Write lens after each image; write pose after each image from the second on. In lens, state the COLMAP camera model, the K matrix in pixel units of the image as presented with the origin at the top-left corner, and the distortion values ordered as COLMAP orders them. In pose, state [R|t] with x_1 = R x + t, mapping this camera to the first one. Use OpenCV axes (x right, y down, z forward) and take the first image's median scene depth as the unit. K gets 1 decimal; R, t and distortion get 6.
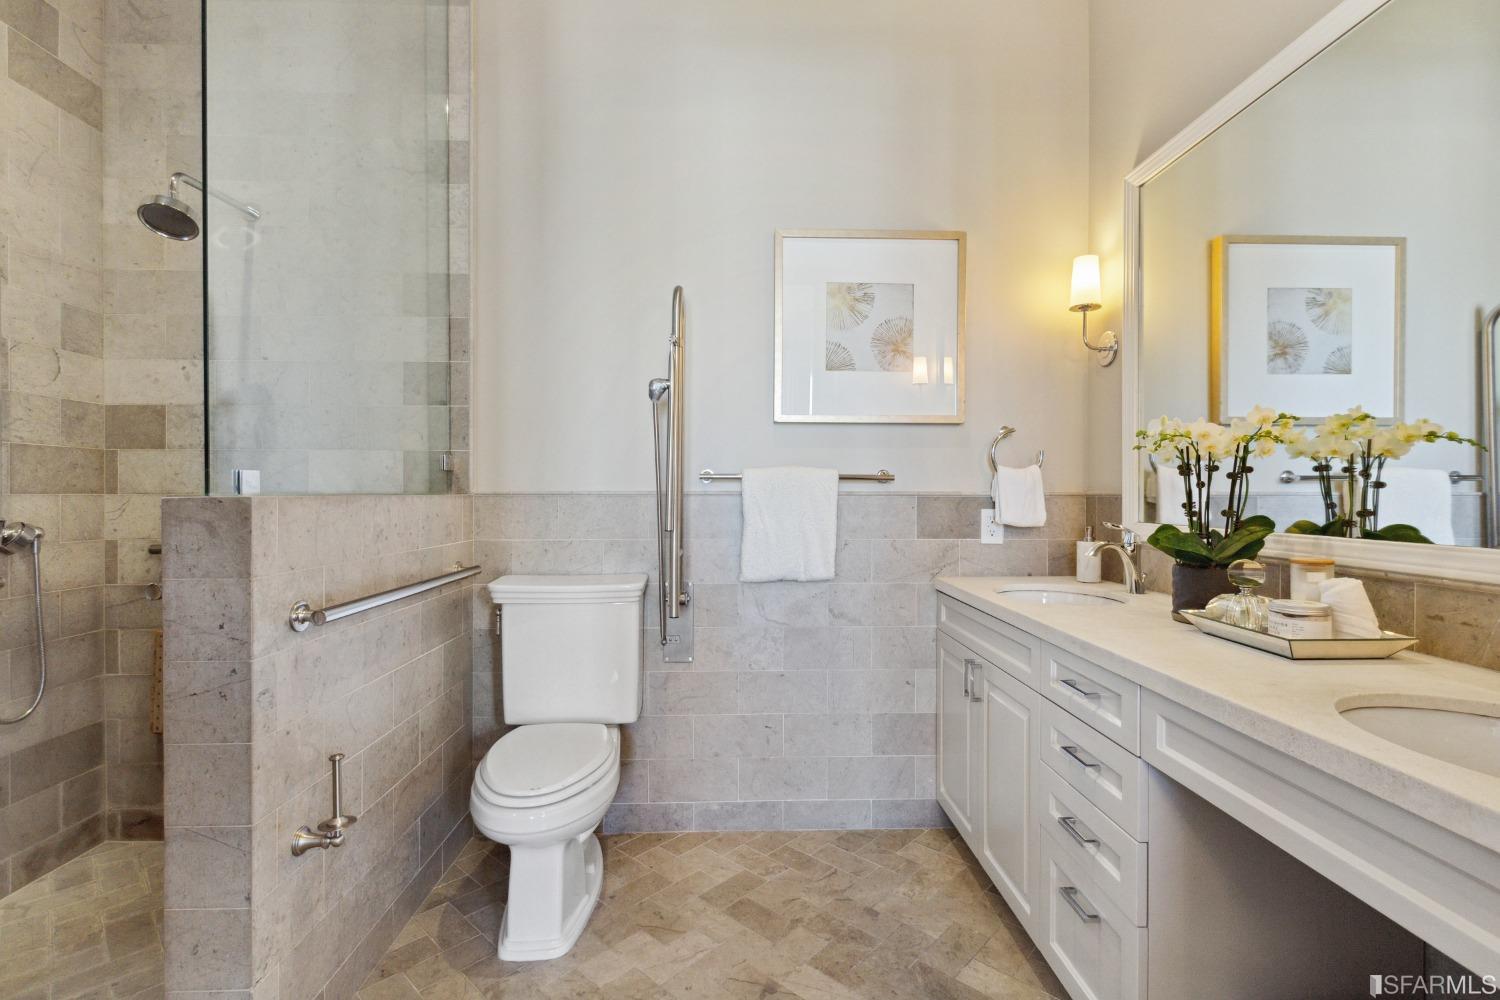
lens RADIAL K [[684.8, 0, 747.6], [0, 684.8, 500.6], [0, 0, 1]] dist [0.000360, -0.000239]
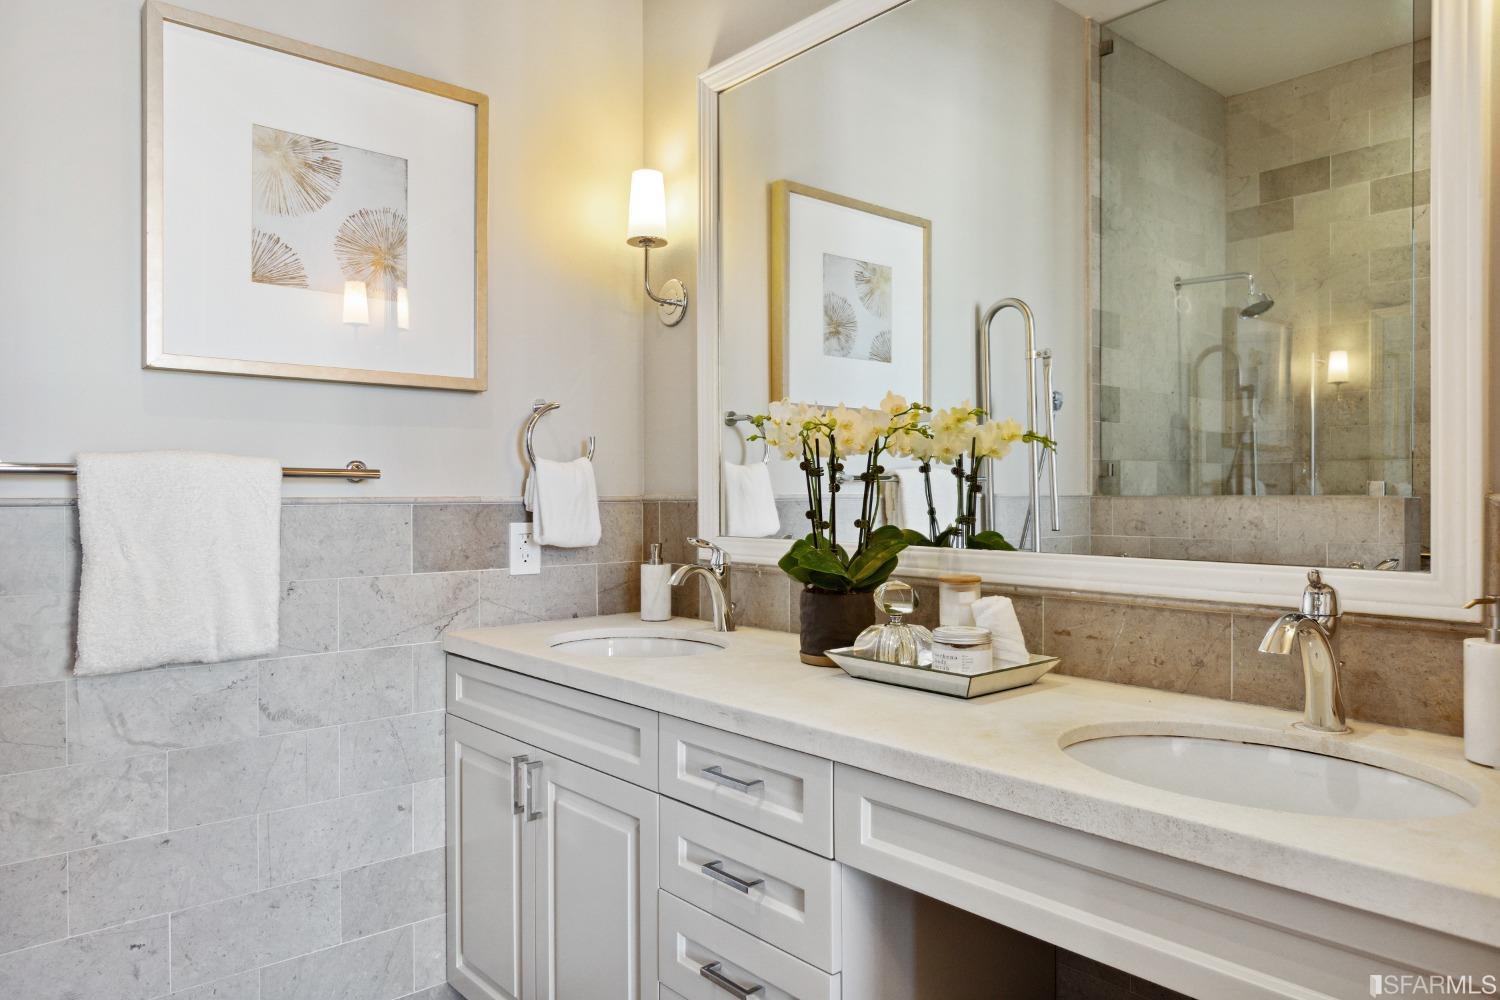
lens RADIAL K [[988.1, 0, 750.0], [0, 988.1, 505.5], [0, 0, 1]] dist [0.000692, -0.005175]
pose [[0.774177, -0.010812, 0.632877, -0.084859], [0.010626, 0.999935, 0.004083, -0.005724], [-0.632881, 0.003564, 0.774241, 0.119883]]
